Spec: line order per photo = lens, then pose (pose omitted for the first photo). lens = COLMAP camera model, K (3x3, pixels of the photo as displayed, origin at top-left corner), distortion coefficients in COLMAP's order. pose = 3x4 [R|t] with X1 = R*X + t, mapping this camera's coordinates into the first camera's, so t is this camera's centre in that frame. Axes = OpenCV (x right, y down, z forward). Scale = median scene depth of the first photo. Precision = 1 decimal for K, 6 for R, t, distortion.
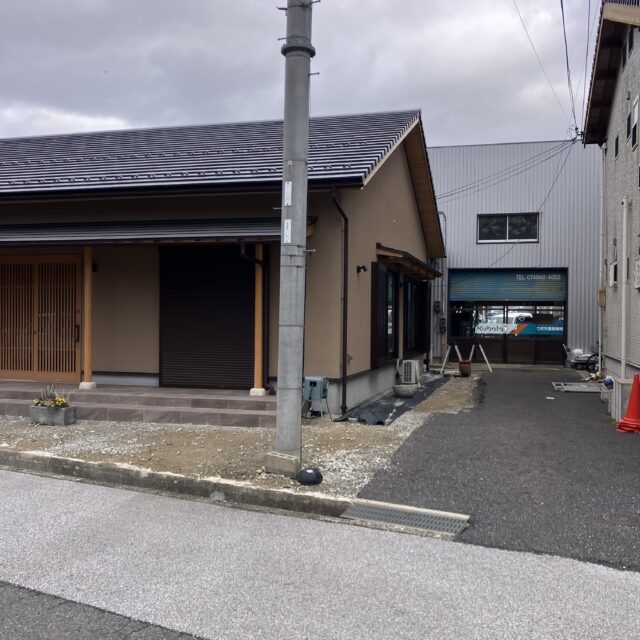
lens RADIAL K [[694.9, 0, 320.1], [0, 694.9, 323.2], [0, 0, 1]] dist [0.002798, 0.000000]
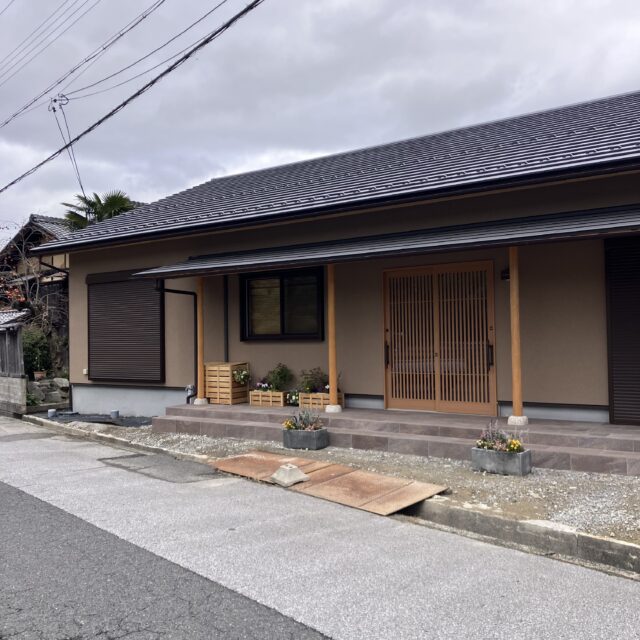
lens RADIAL K [[694.9, 0, 320.0], [0, 694.9, 318.4], [0, 0, 1]] dist [0.002798, 0.000000]
pose [[0.933083, -0.033277, -0.358118, -0.282245], [0.021070, 0.999058, -0.037936, -0.001380], [0.359043, 0.027852, 0.932905, 0.193100]]
